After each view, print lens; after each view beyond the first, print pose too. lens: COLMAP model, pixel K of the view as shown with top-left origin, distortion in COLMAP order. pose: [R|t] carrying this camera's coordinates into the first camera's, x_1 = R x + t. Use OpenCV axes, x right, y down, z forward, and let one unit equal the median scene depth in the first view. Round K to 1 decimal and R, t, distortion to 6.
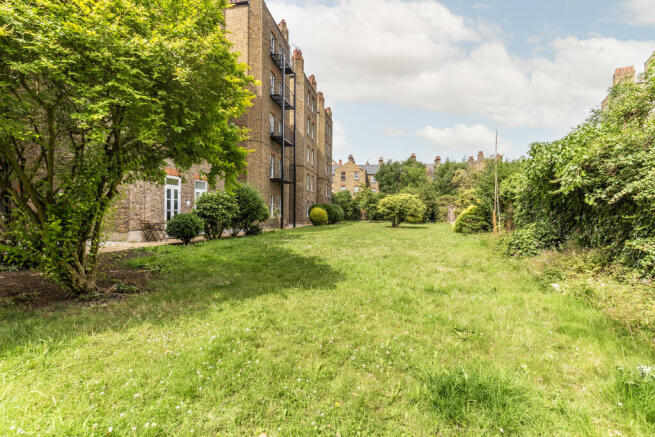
lens RADIAL K [[283.5, 0, 335.8], [0, 283.5, 209.0], [0, 0, 1]] dist [0.000266, 0.000013]
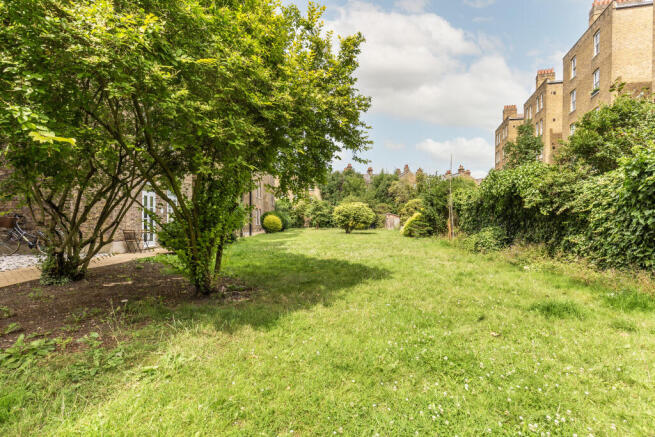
lens RADIAL K [[300.4, 0, 330.4], [0, 300.4, 208.9], [0, 0, 1]] dist [0.003192, 0.000141]
pose [[0.955127, 0.007056, 0.296113, -0.248632], [-0.000278, 0.999737, -0.022927, -0.003328], [-0.296197, 0.021816, 0.954878, -0.084785]]
